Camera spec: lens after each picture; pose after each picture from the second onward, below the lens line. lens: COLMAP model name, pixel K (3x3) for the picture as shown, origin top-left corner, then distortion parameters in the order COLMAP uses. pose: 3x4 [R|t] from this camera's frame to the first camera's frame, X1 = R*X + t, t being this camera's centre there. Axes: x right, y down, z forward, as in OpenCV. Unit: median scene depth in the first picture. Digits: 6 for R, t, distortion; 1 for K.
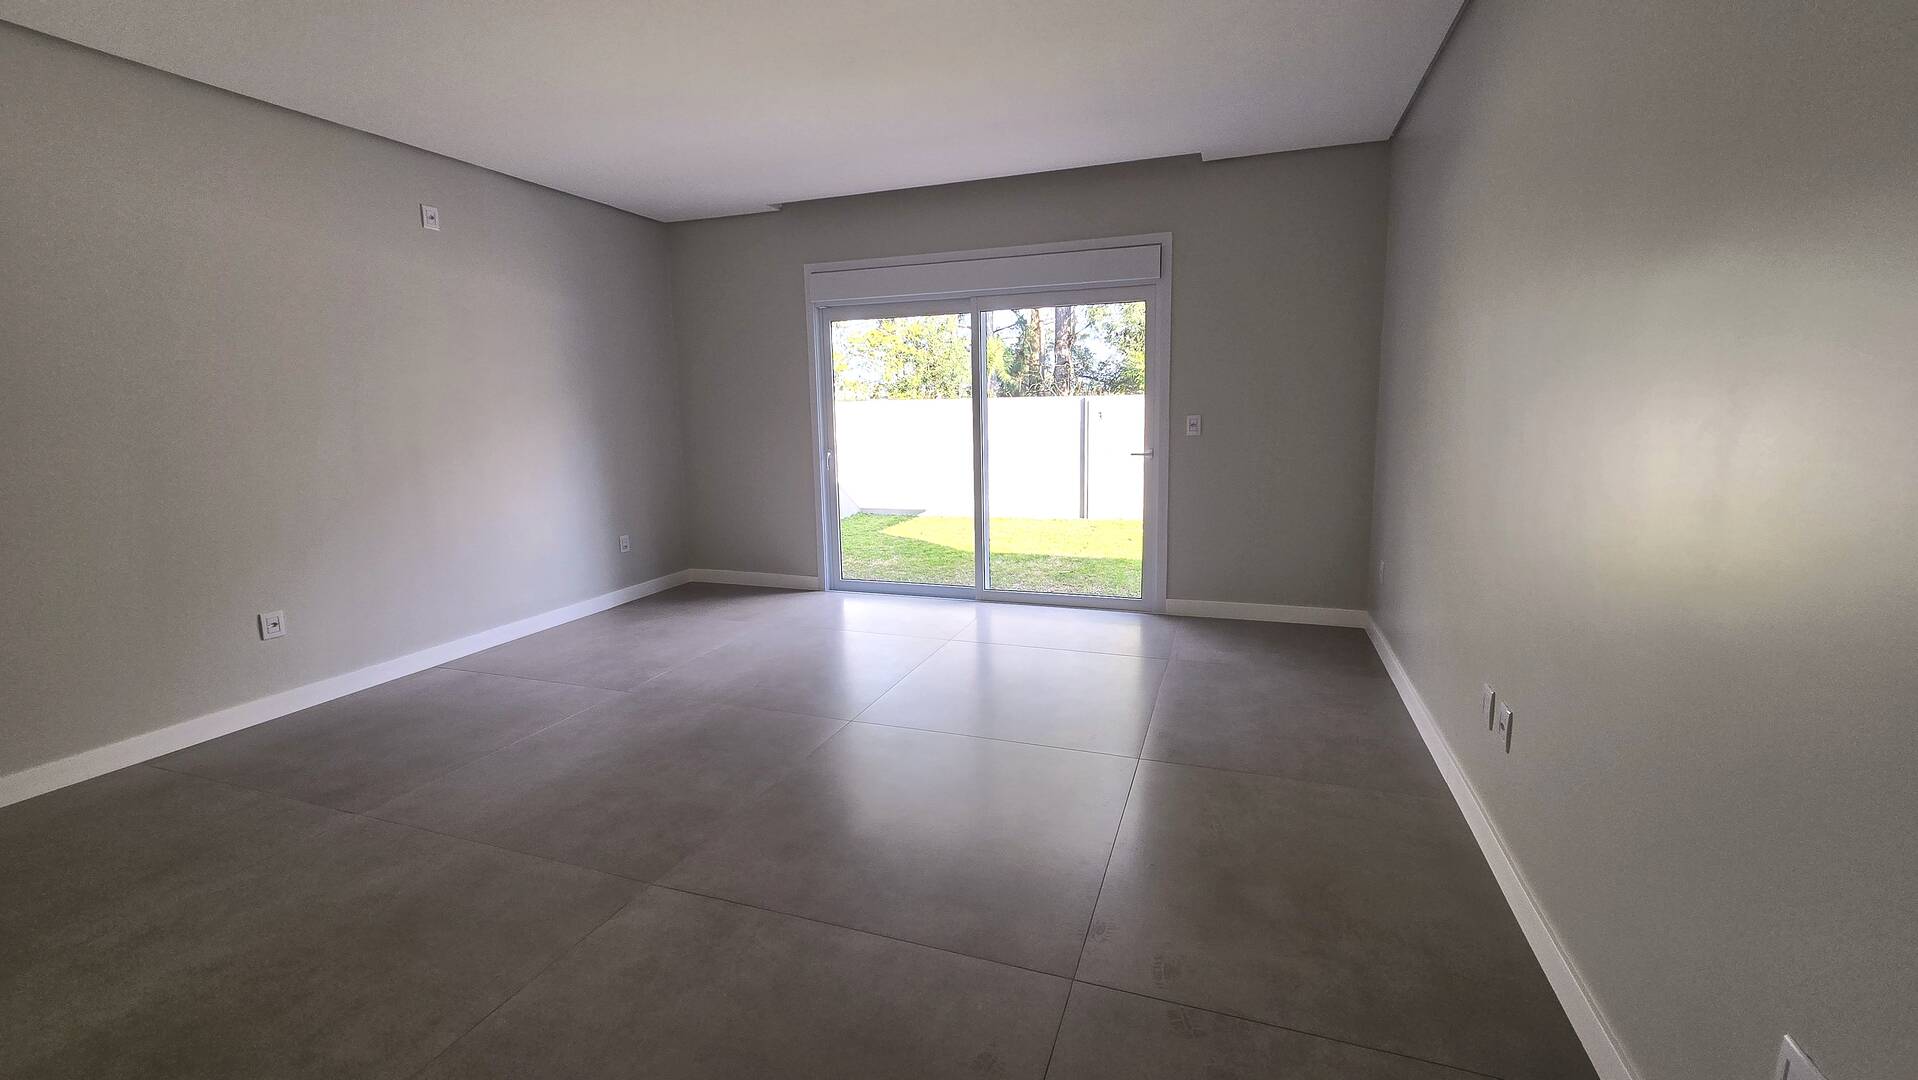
lens RADIAL K [[787.4, 0, 972.3], [0, 787.4, 549.8], [0, 0, 1]] dist [-0.004856, 0.000614]
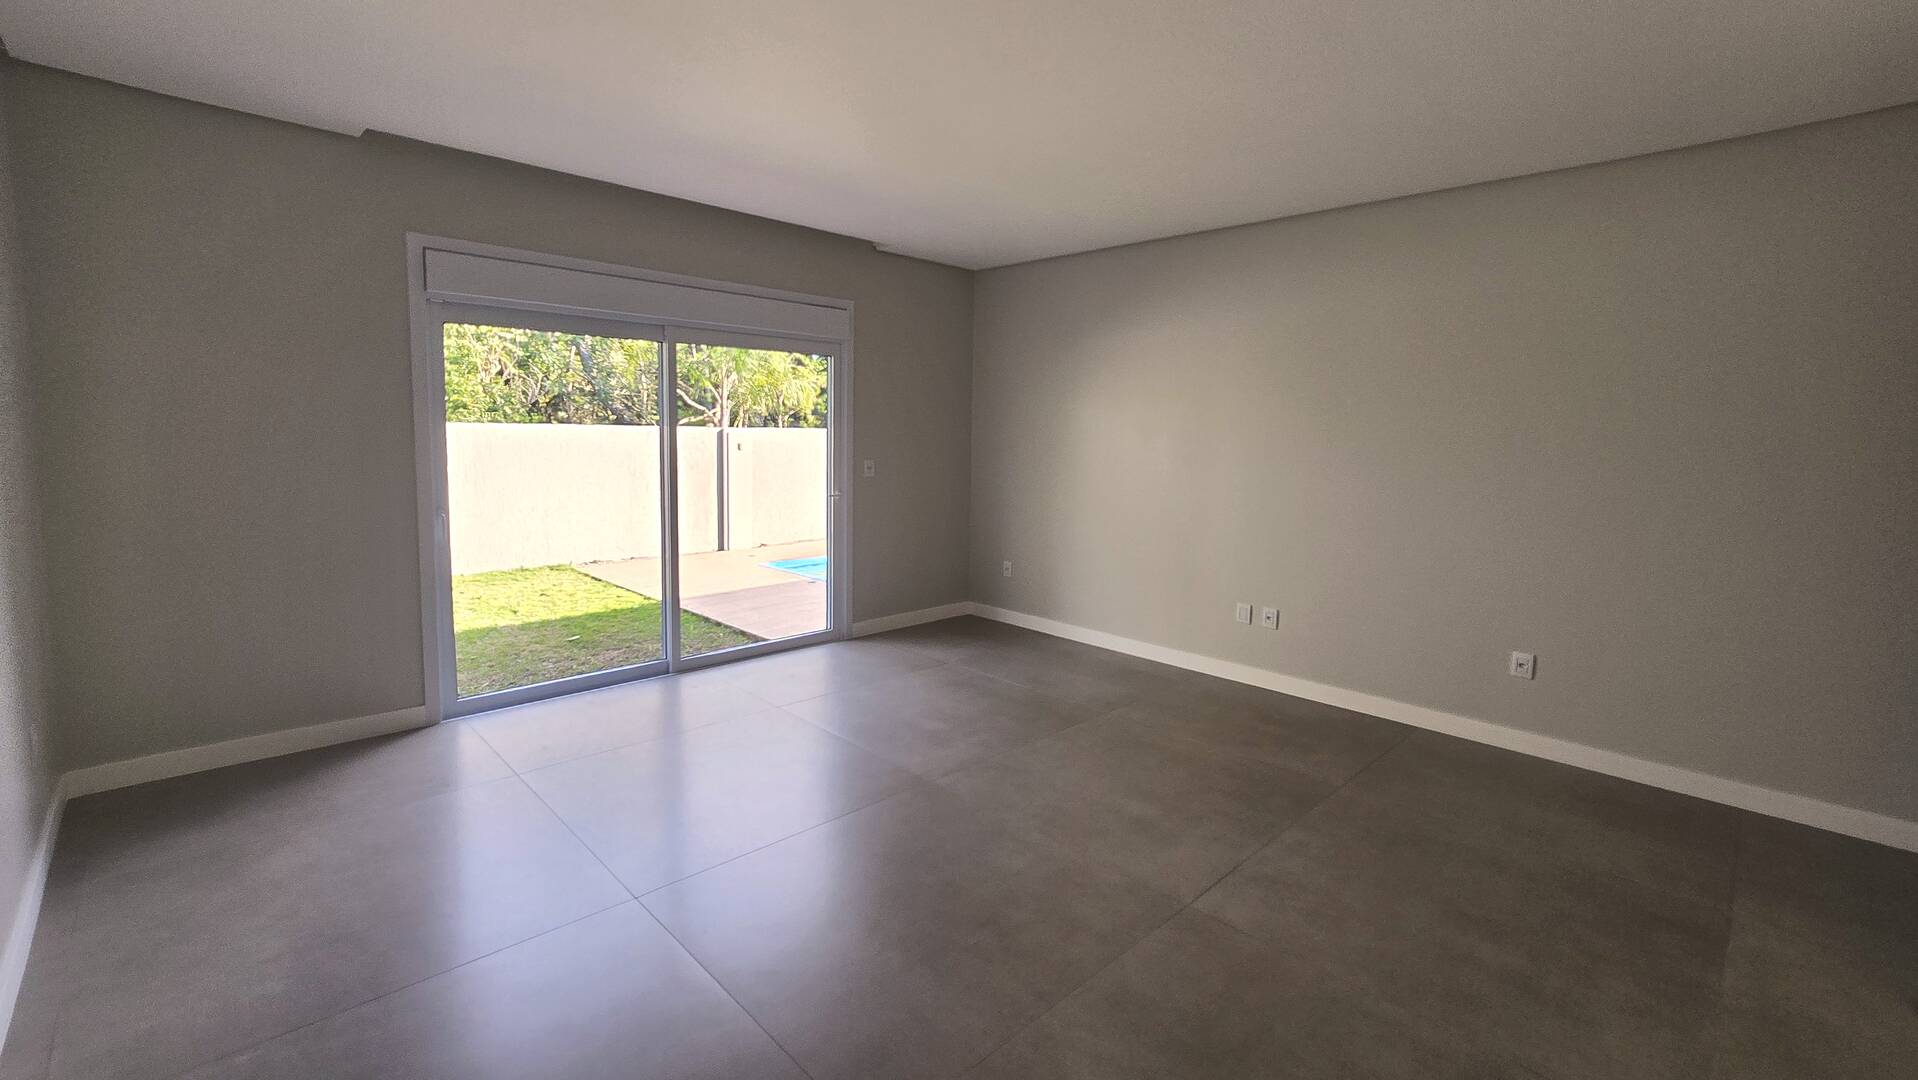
lens RADIAL K [[787.4, 0, 992.5], [0, 787.4, 548.6], [0, 0, 1]] dist [-0.004856, 0.000614]
pose [[0.419665, -0.105719, 0.901502, -0.659985], [0.138075, 0.989071, 0.051711, -0.072079], [-0.897116, 0.102774, 0.429675, 0.327400]]
